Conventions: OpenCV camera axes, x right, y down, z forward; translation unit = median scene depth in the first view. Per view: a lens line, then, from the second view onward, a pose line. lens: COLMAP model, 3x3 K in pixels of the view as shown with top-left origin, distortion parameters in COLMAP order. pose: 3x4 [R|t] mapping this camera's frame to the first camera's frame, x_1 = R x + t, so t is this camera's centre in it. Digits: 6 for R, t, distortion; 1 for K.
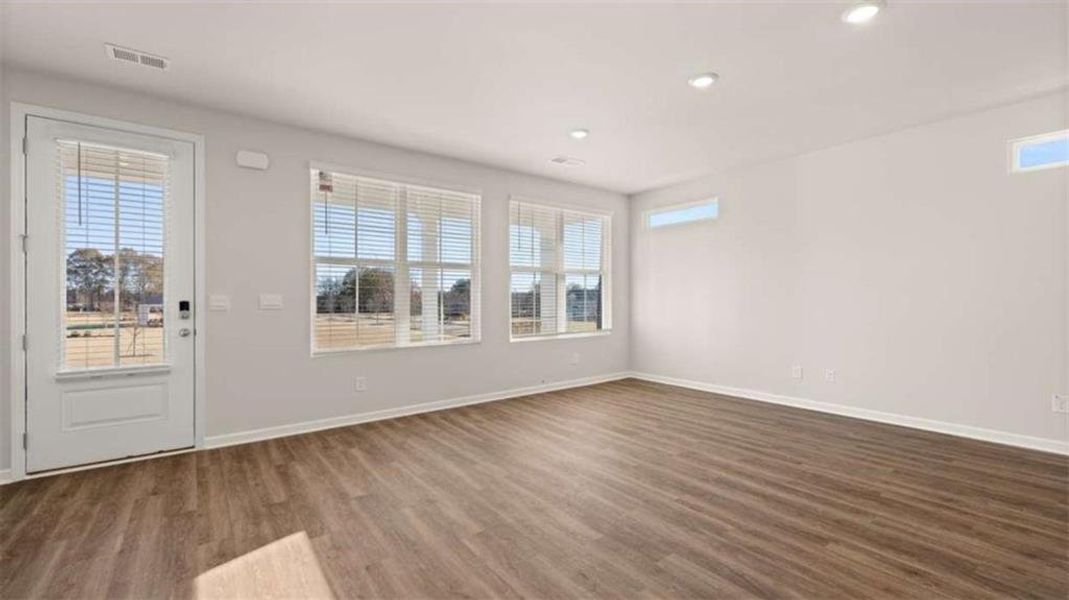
lens RADIAL K [[433.4, 0, 528.1], [0, 433.4, 304.0], [0, 0, 1]] dist [0.002491, 0.000361]
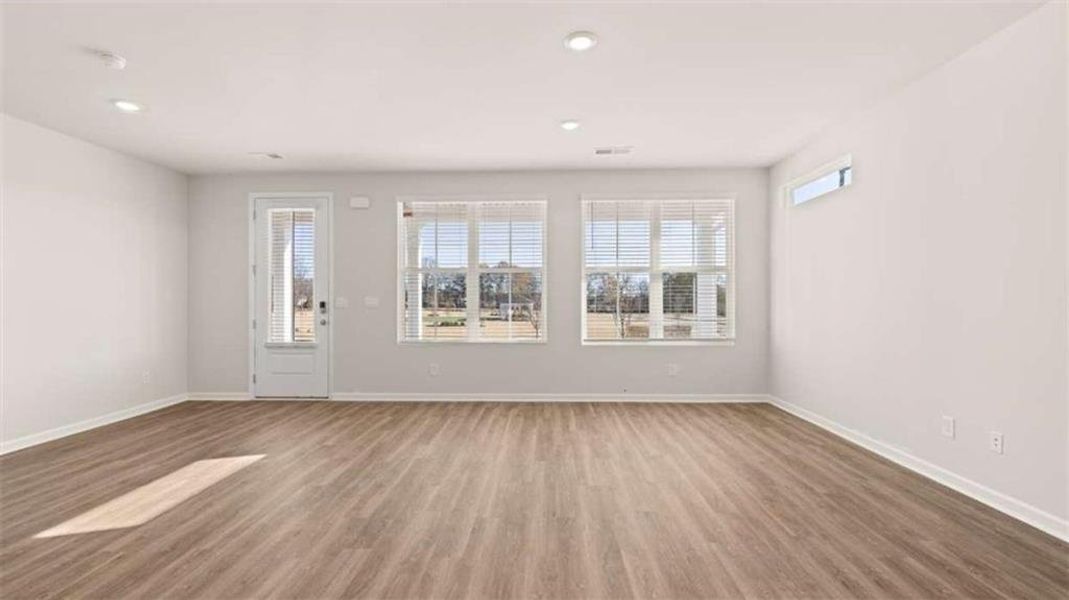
lens RADIAL K [[433.4, 0, 528.1], [0, 433.4, 304.0], [0, 0, 1]] dist [0.002491, 0.000361]
pose [[0.780256, 0.001078, -0.625459, 0.739279], [-0.011253, 0.999861, -0.012315, 0.012038], [0.625359, 0.016647, 0.780159, 0.262125]]
